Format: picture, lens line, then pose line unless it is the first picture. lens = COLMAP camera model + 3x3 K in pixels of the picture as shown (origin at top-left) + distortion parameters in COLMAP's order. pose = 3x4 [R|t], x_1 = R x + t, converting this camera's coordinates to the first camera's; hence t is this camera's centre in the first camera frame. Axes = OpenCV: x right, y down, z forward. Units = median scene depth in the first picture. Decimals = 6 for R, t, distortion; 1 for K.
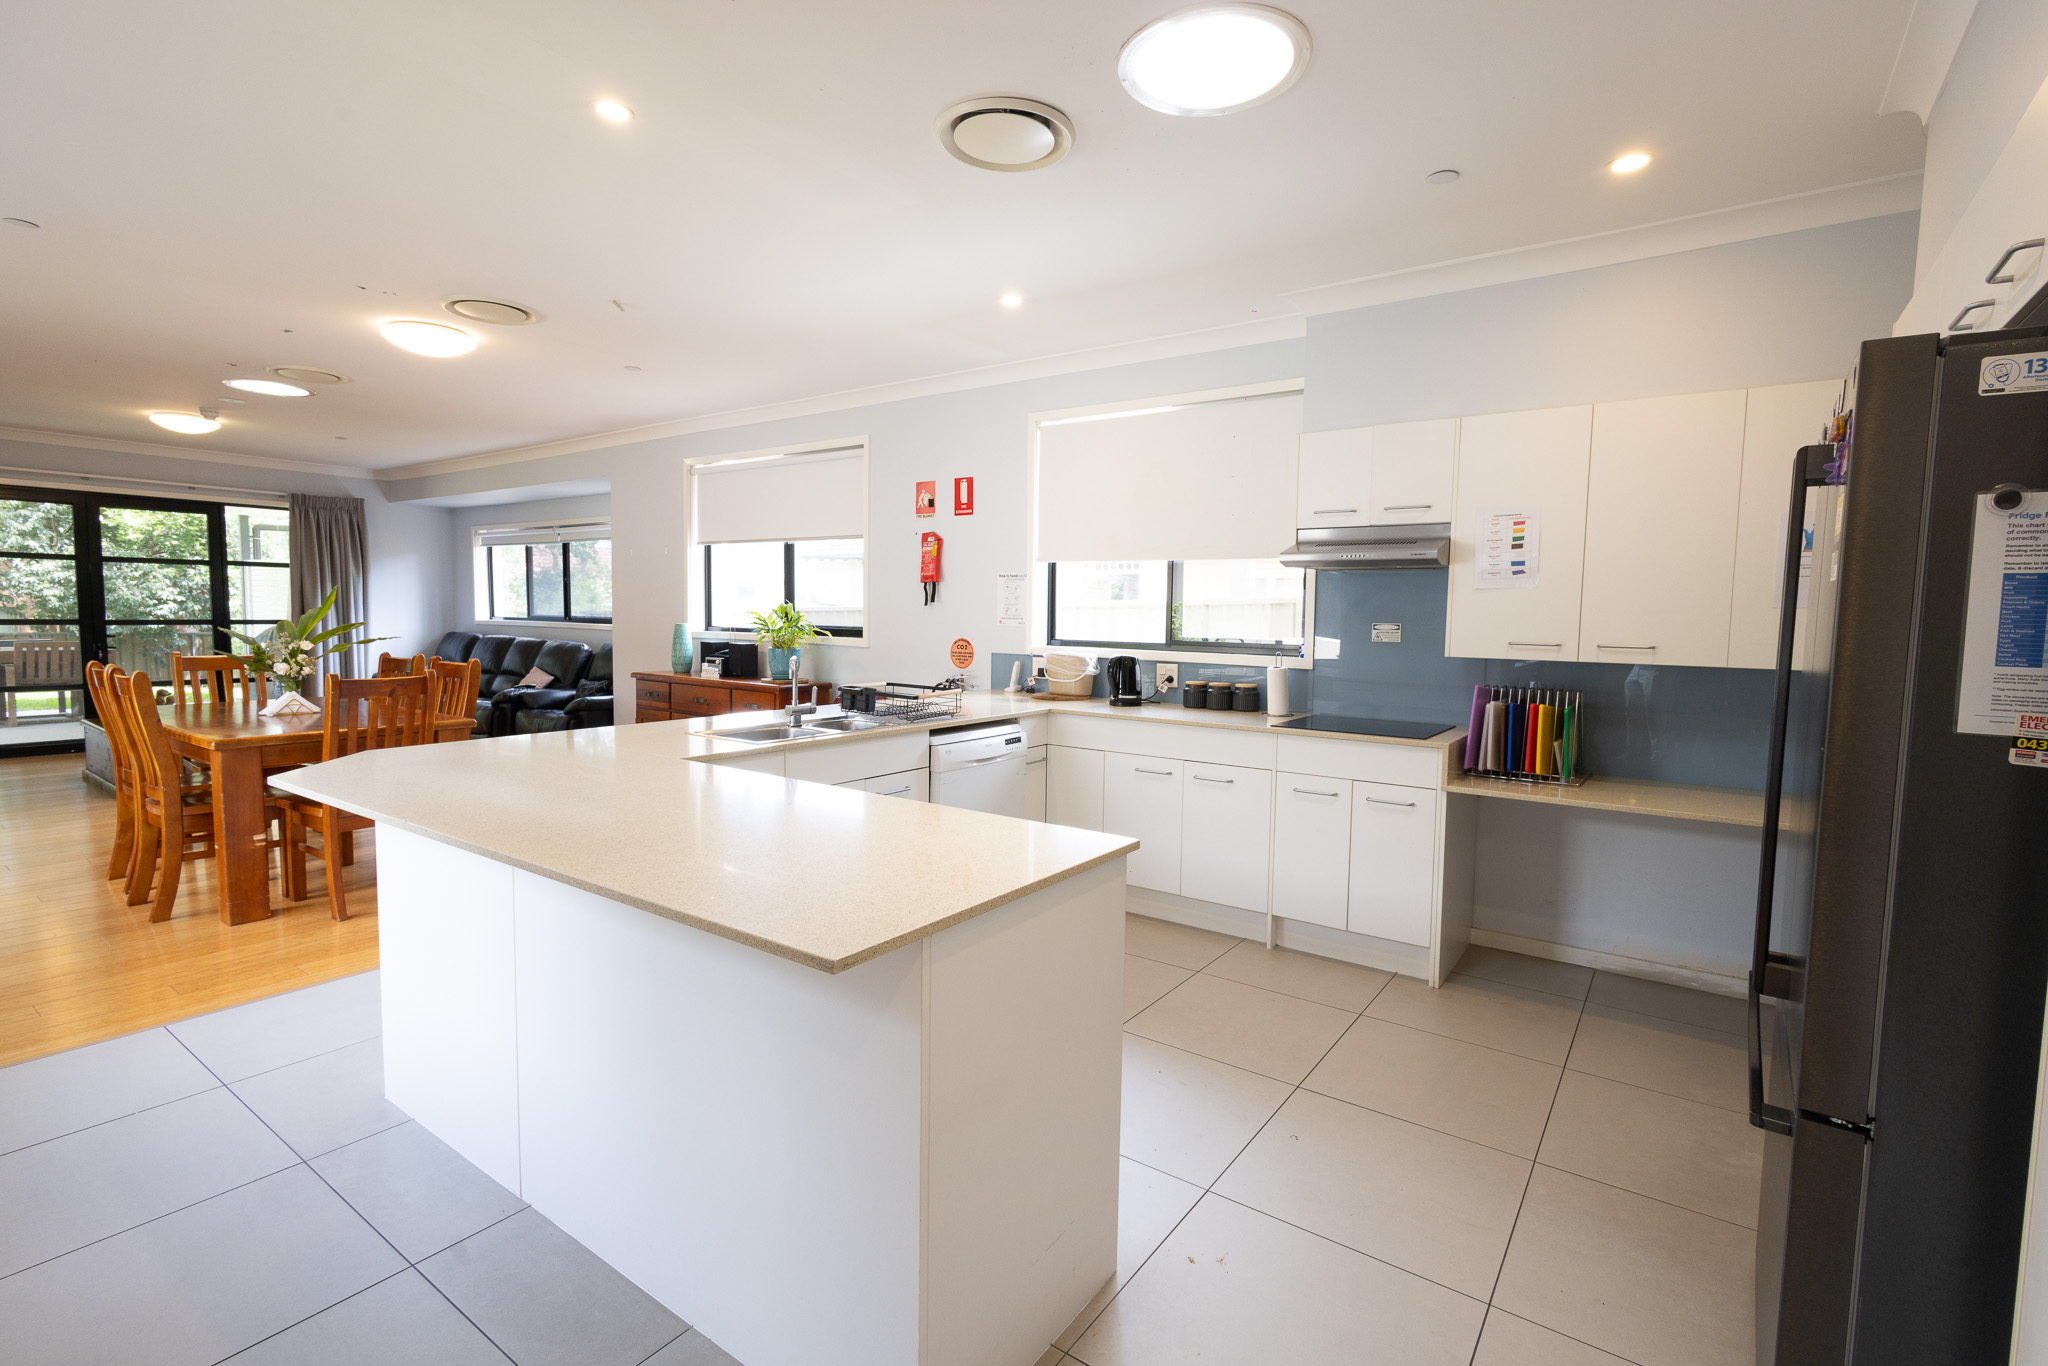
lens RADIAL K [[937.8, 0, 1038.7], [0, 937.8, 674.0], [0, 0, 1]] dist [0.011437, -0.004504]
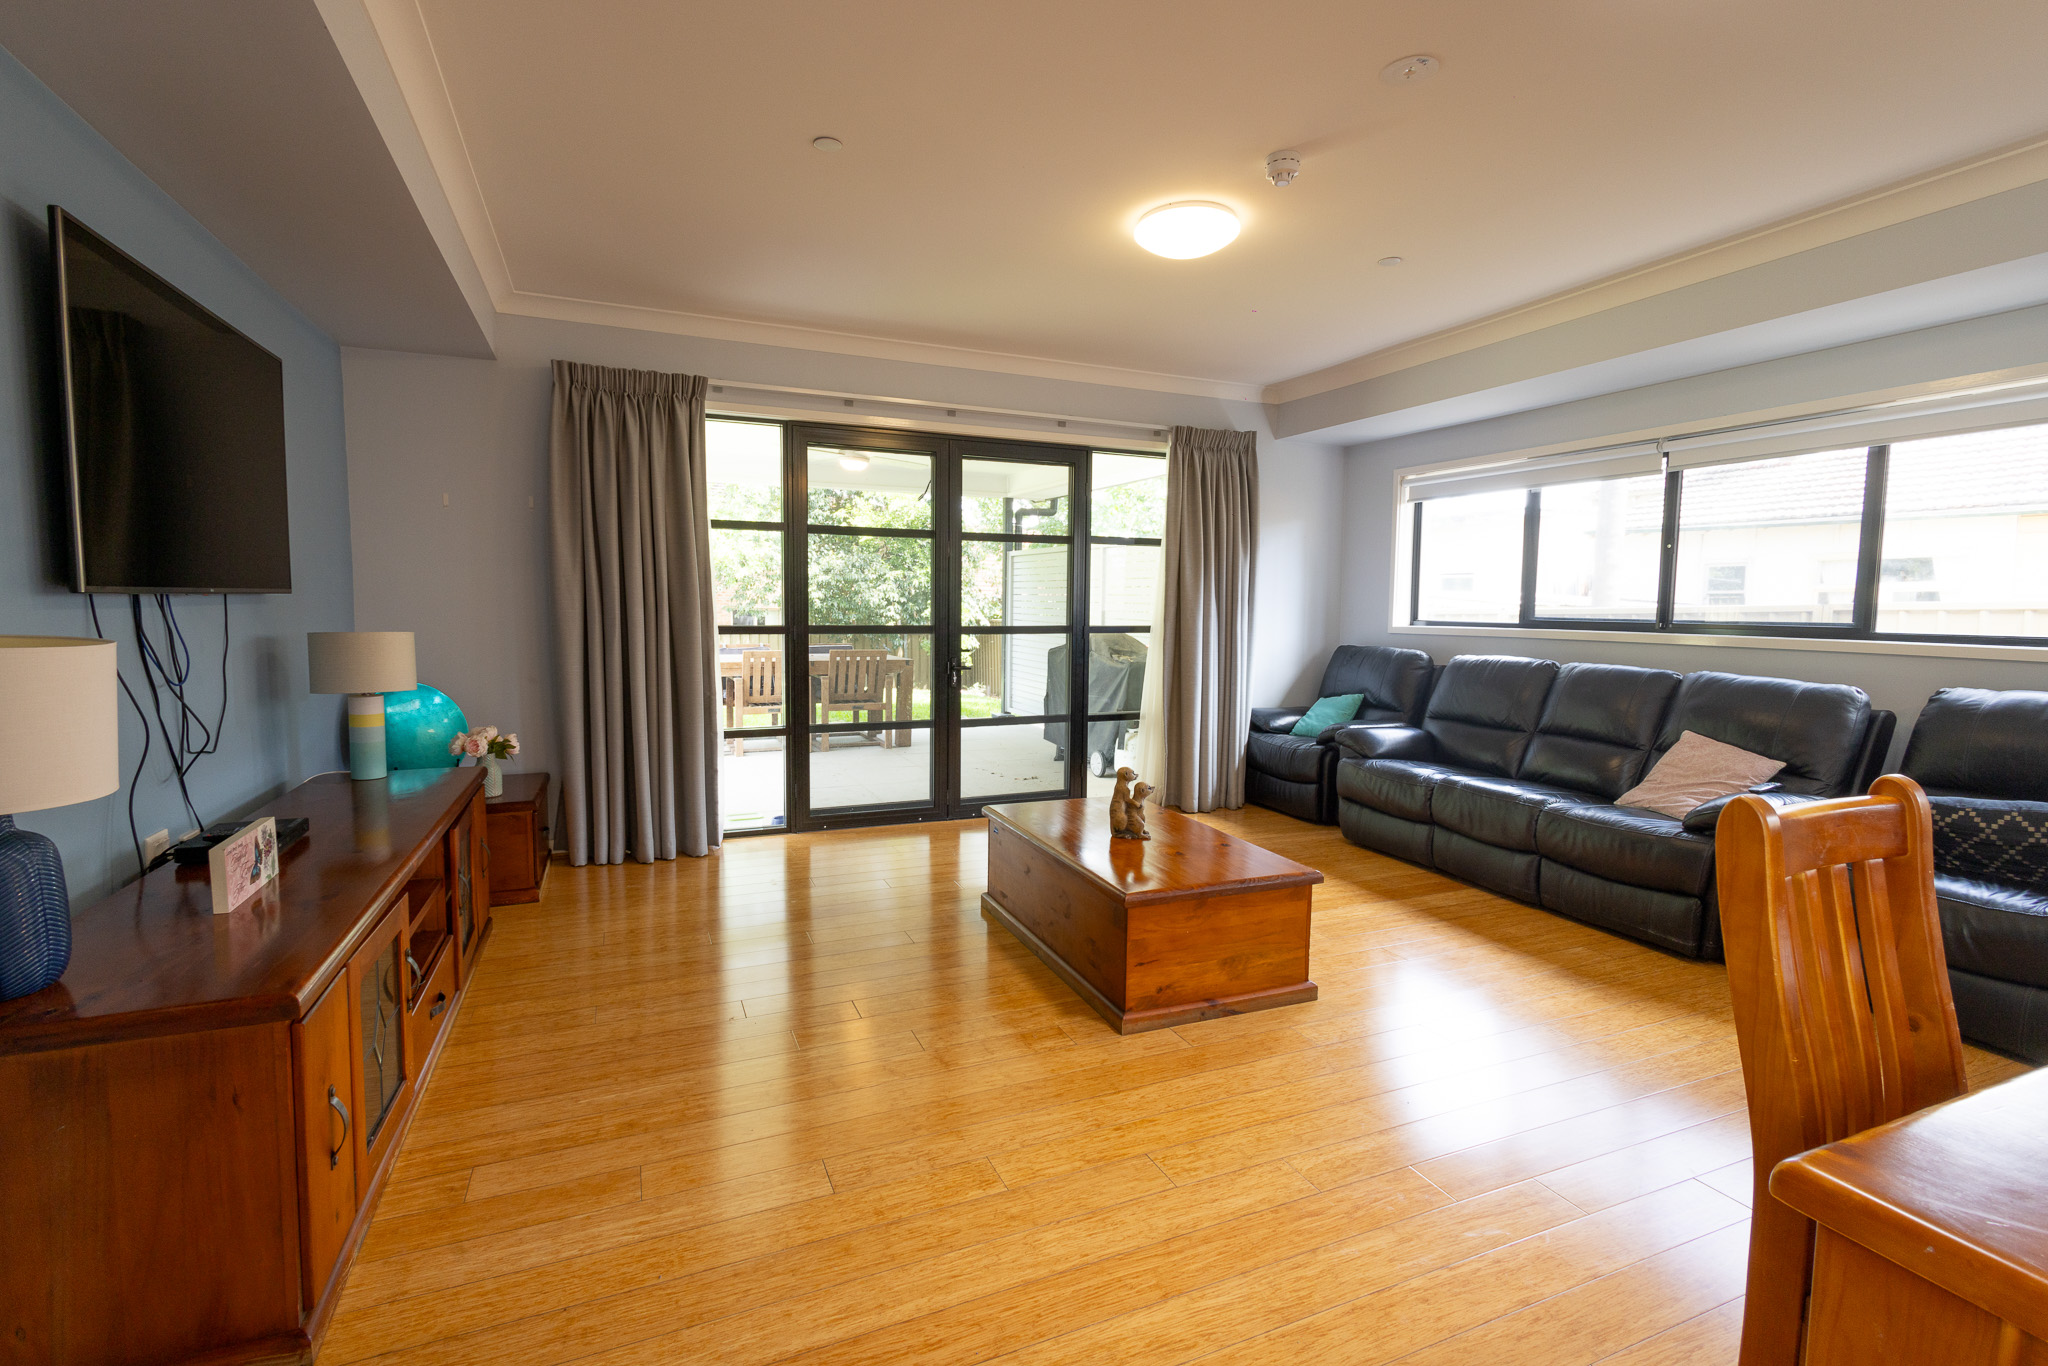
lens RADIAL K [[937.8, 0, 1023.2], [0, 937.8, 677.6], [0, 0, 1]] dist [0.011437, -0.004504]
pose [[0.850919, 0.035125, -0.524121, -0.542320], [-0.032614, 0.999370, 0.014024, -0.028708], [0.524283, 0.005160, 0.851528, 0.412078]]
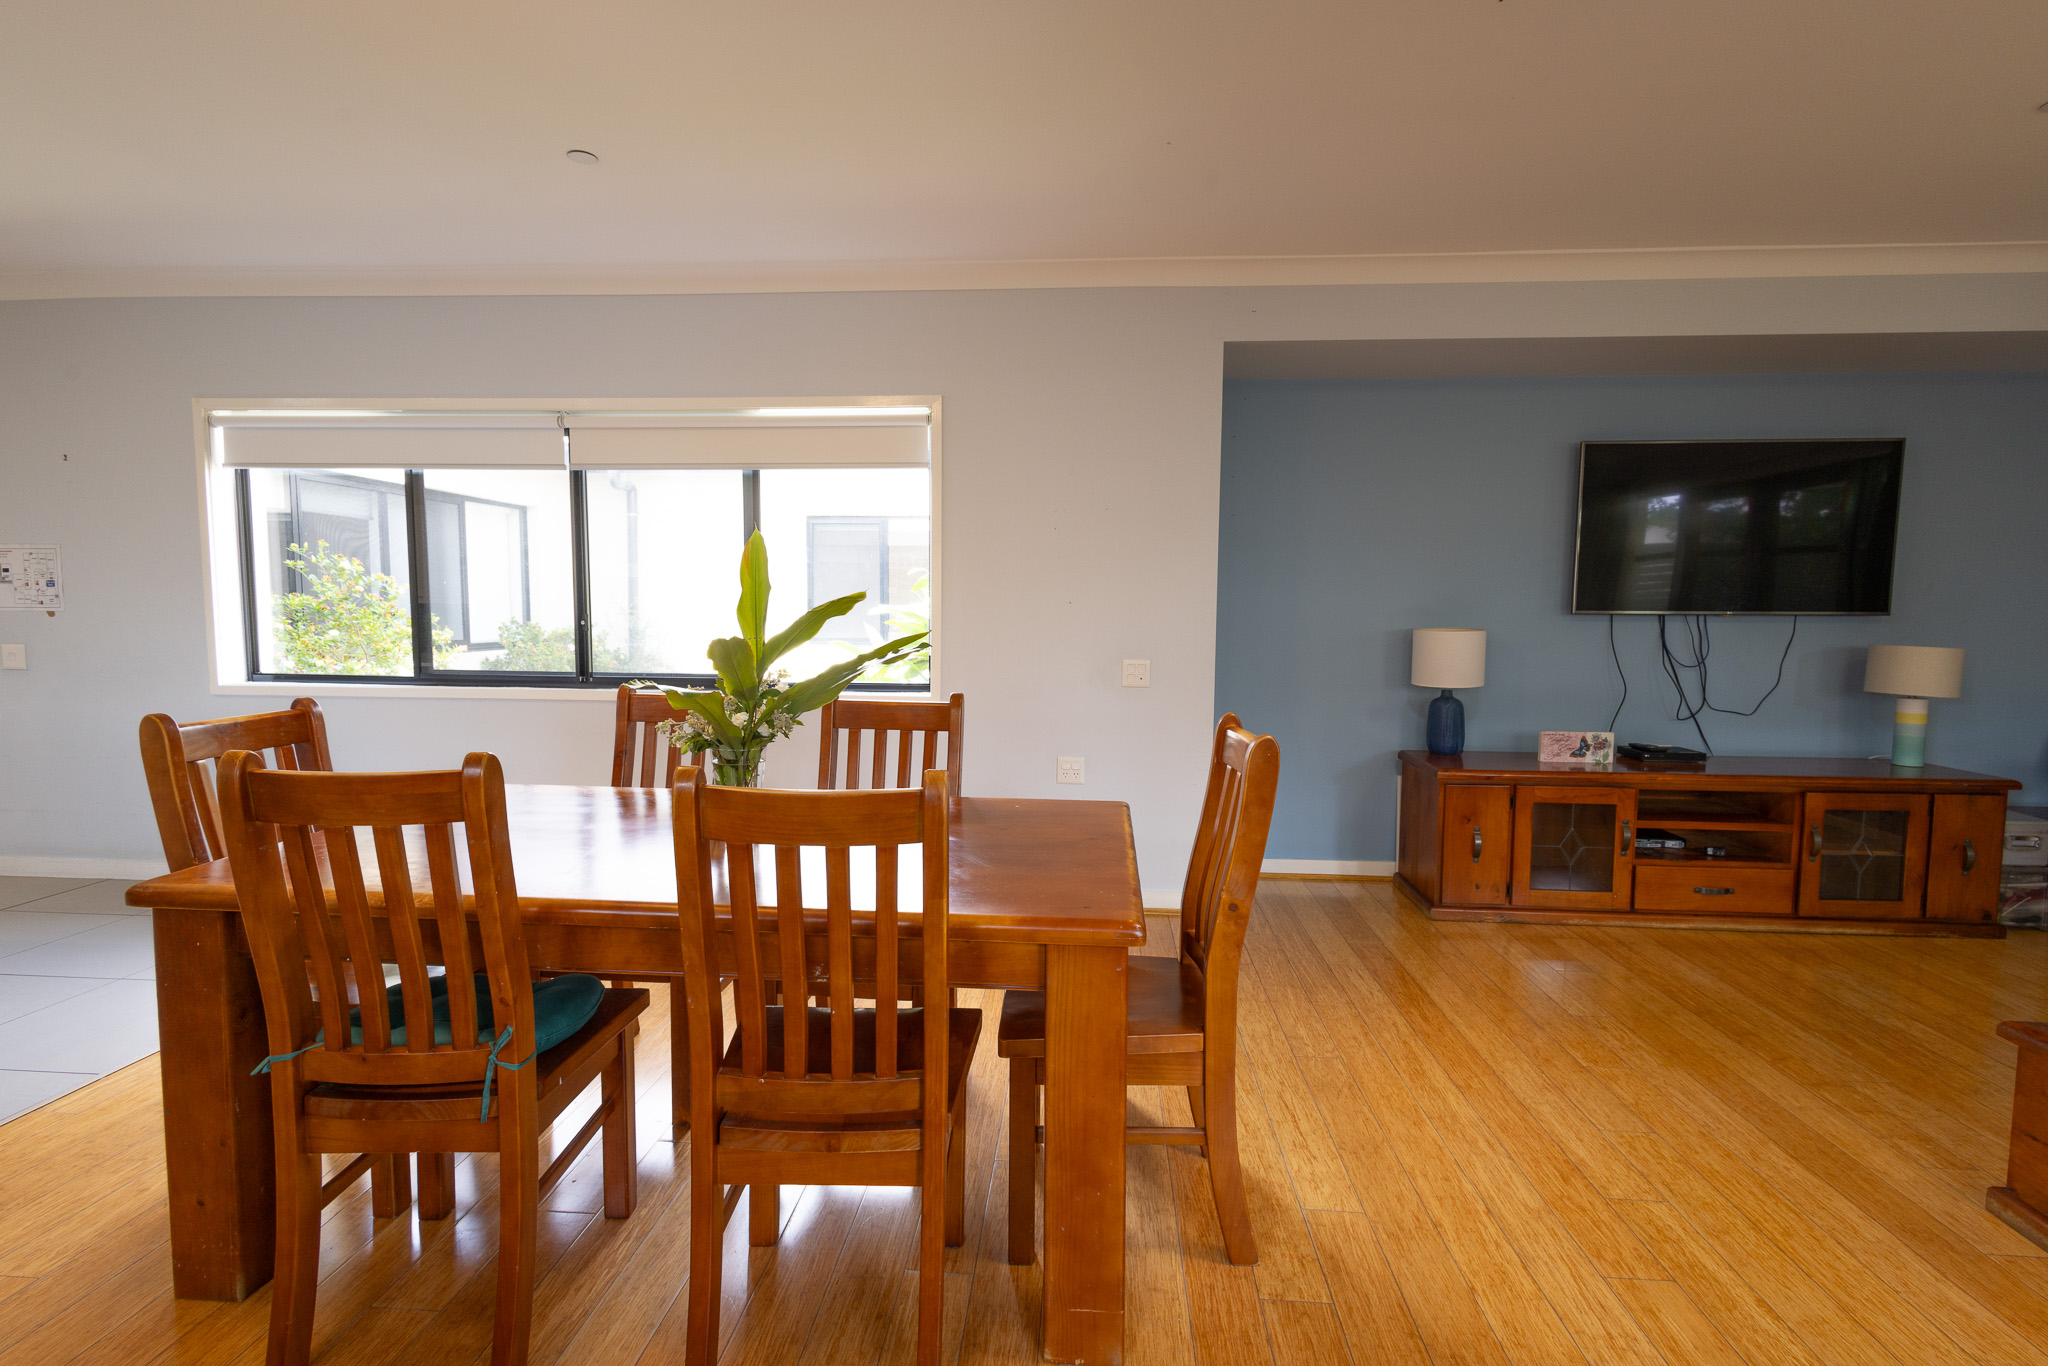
lens RADIAL K [[937.8, 0, 1027.8], [0, 937.8, 679.1], [0, 0, 1]] dist [0.011437, -0.004504]
pose [[-0.859277, 0.014808, -0.511296, -0.357275], [-0.058442, 0.990193, 0.126893, -0.049703], [0.508161, 0.138917, -0.849985, 0.756406]]
